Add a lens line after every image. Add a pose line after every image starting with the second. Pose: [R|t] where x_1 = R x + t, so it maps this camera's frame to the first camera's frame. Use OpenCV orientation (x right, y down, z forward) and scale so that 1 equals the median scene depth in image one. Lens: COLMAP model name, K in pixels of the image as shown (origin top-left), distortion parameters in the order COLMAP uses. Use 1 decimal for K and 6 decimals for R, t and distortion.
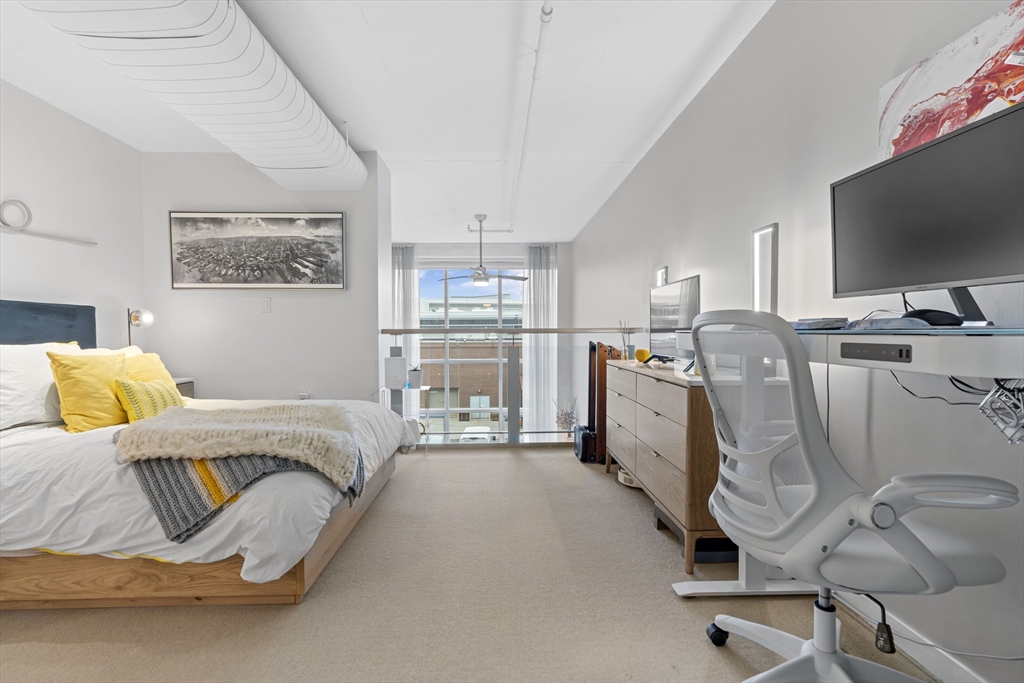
lens RADIAL K [[486.6, 0, 509.3], [0, 486.6, 340.0], [0, 0, 1]] dist [-0.002021, 0.002887]
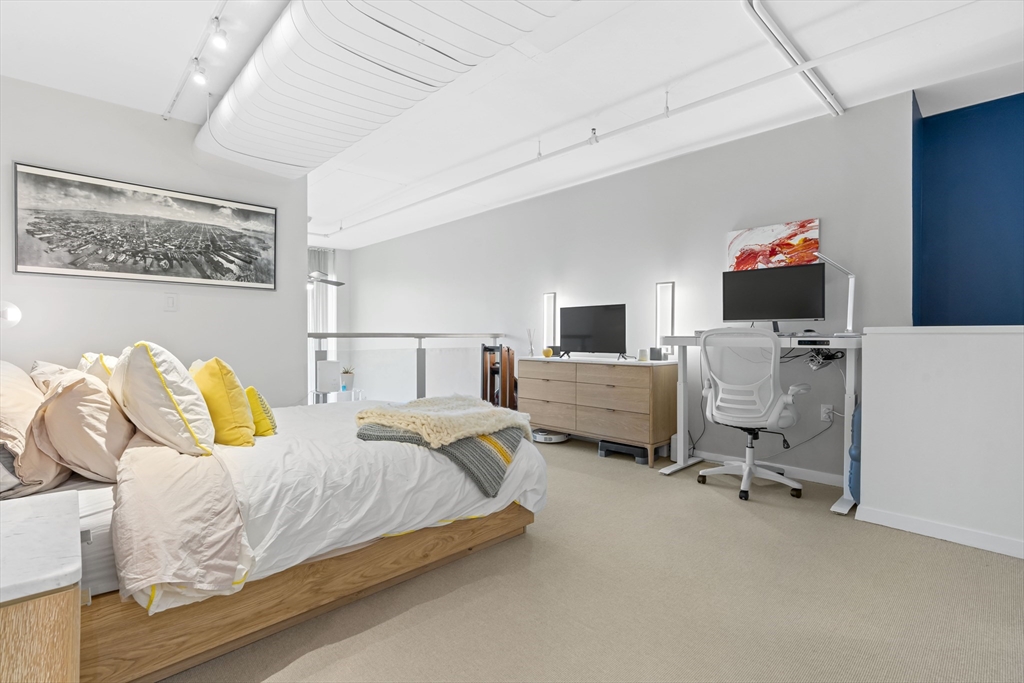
lens RADIAL K [[486.6, 0, 513.4], [0, 486.6, 339.0], [0, 0, 1]] dist [-0.002021, 0.002887]
pose [[0.731255, -0.000337, 0.682105, -0.648490], [0.007996, 0.999935, -0.008078, 0.001528], [-0.682058, 0.011361, 0.731210, 0.002028]]
